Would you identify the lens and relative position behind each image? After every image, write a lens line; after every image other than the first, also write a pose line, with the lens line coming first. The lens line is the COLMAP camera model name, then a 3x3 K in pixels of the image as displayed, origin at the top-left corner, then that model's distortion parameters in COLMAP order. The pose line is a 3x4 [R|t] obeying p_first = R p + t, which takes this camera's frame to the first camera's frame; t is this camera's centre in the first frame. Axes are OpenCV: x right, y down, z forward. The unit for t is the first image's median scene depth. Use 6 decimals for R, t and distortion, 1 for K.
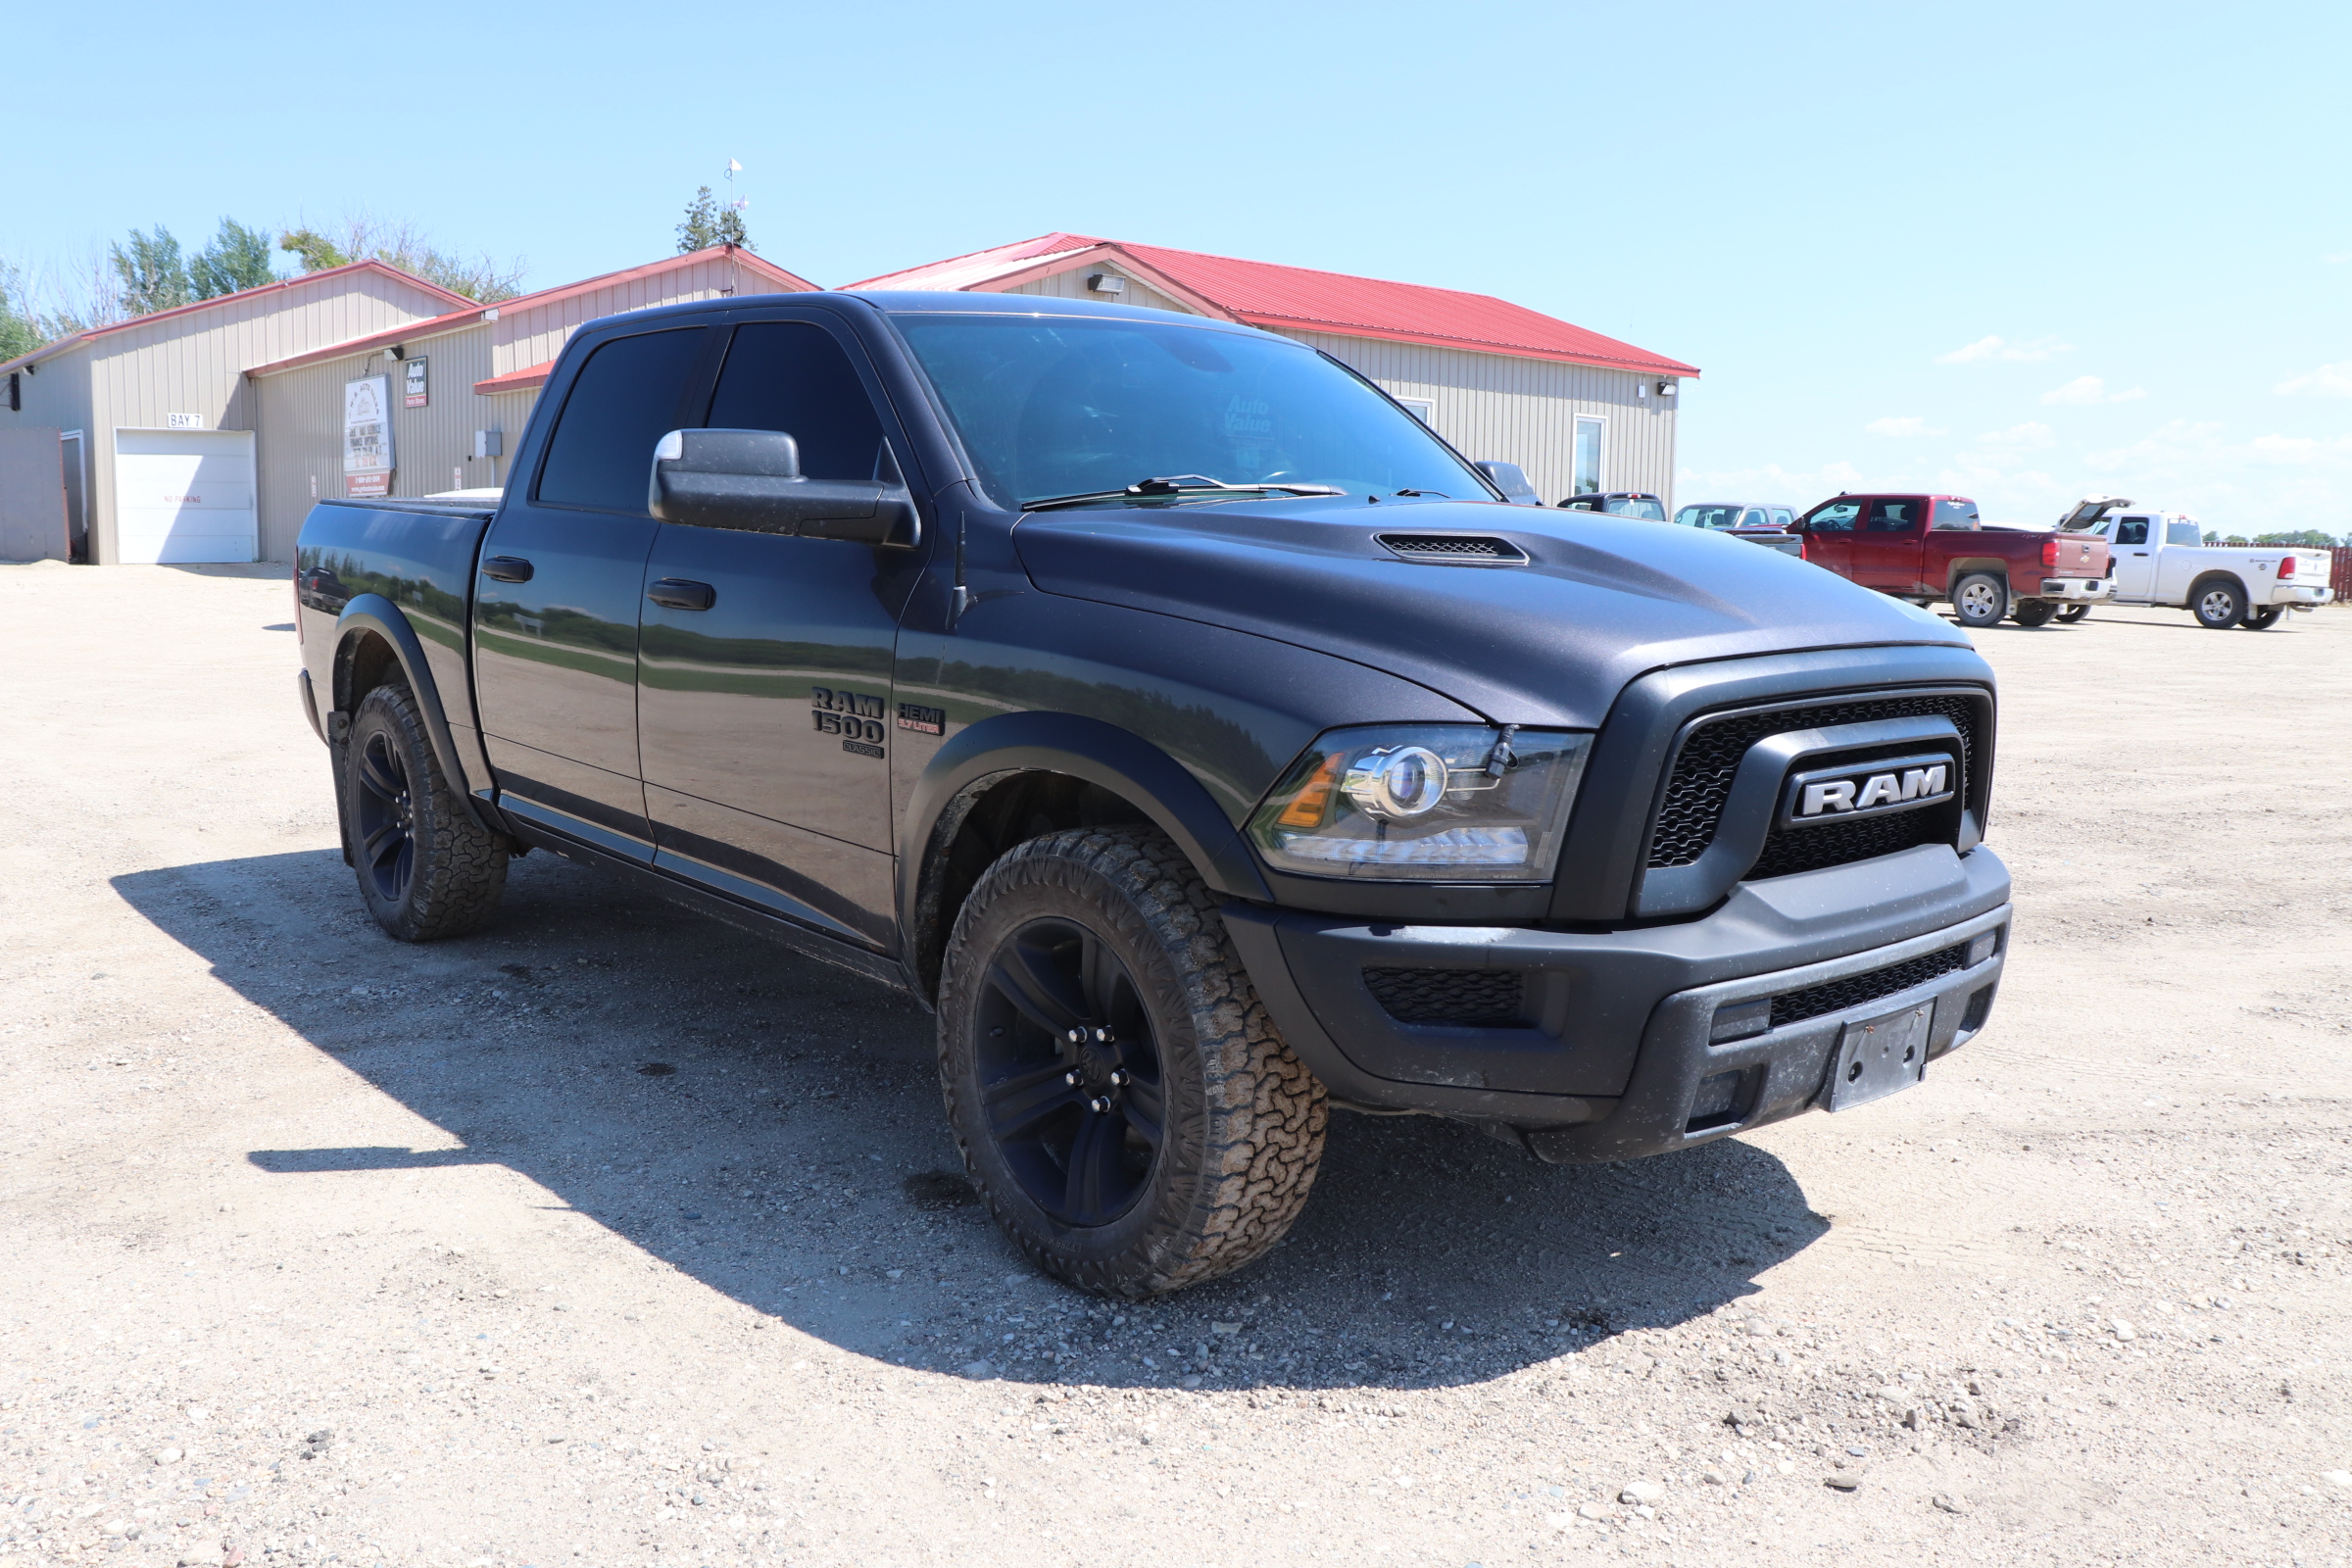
lens RADIAL K [[1931.8, 0, 1175.7], [0, 1931.8, 783.4], [0, 0, 1]] dist [-0.157997, 0.123065]
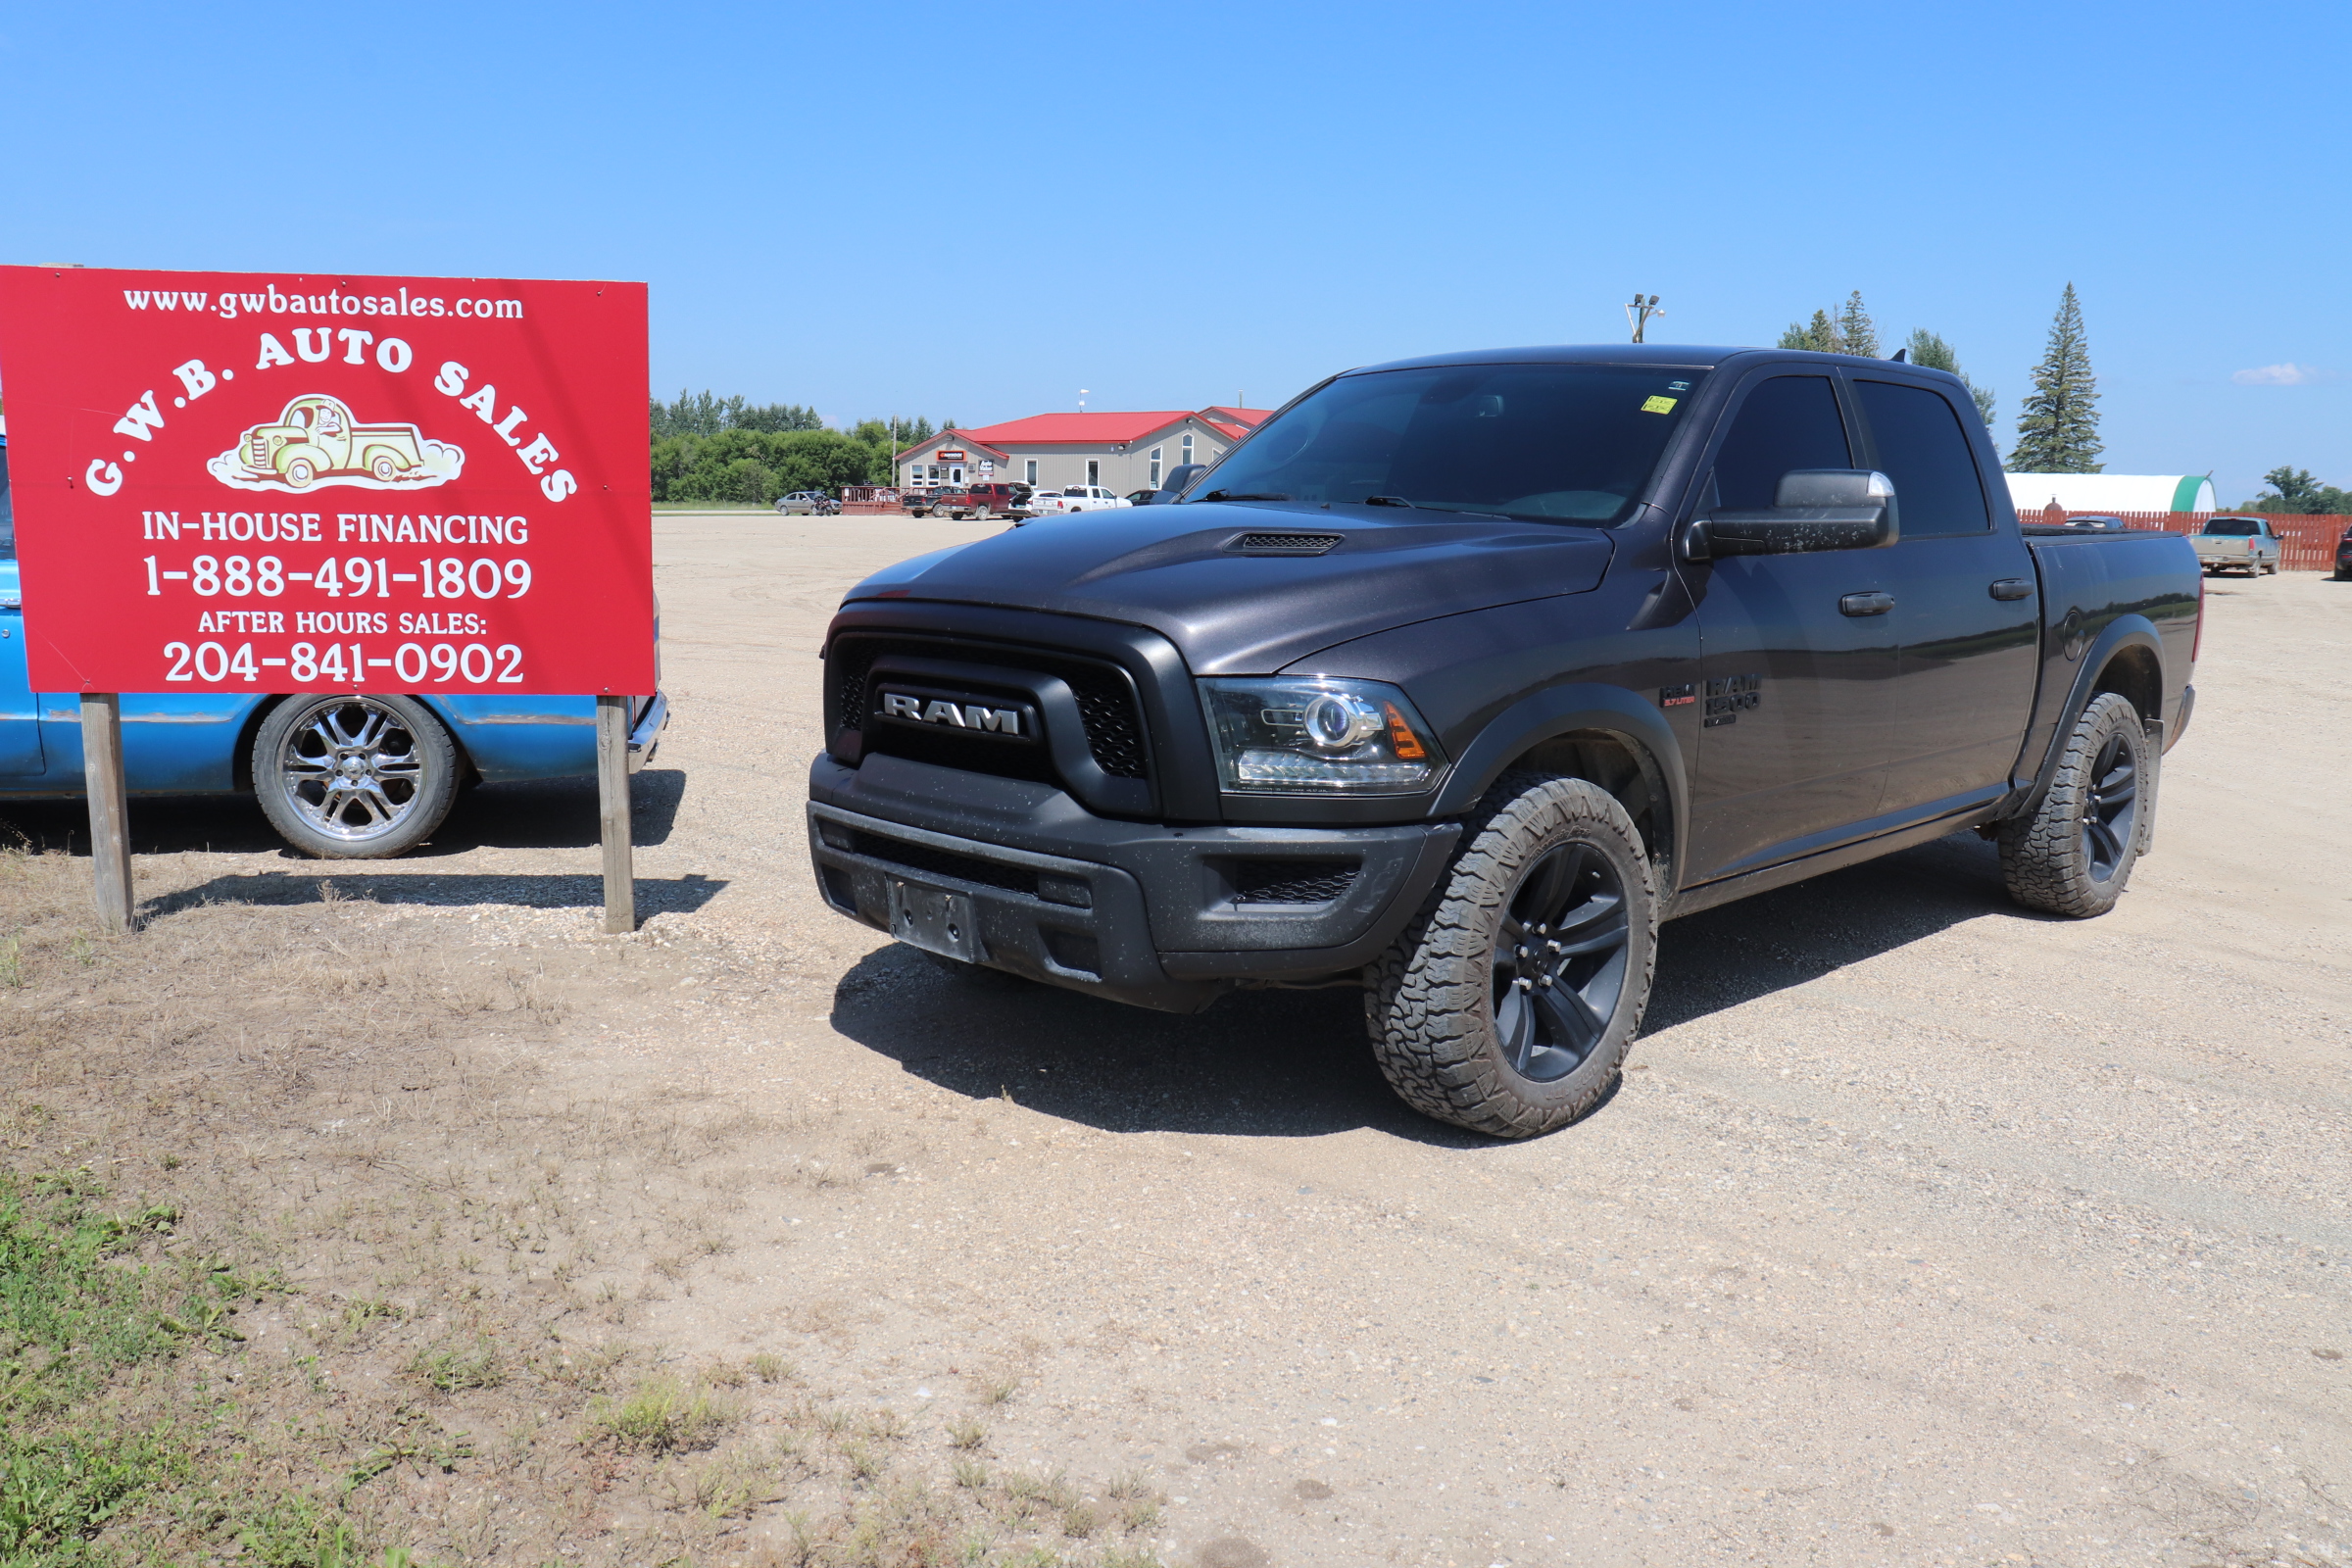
lens RADIAL K [[1931.8, 0, 1169.1], [0, 1931.8, 782.9], [0, 0, 1]] dist [-0.157997, 0.123065]
pose [[0.079956, 0.138199, -0.987172, 1.336570], [-0.157657, 0.979630, 0.124374, -0.109379], [0.984252, 0.145690, 0.100116, 0.806306]]
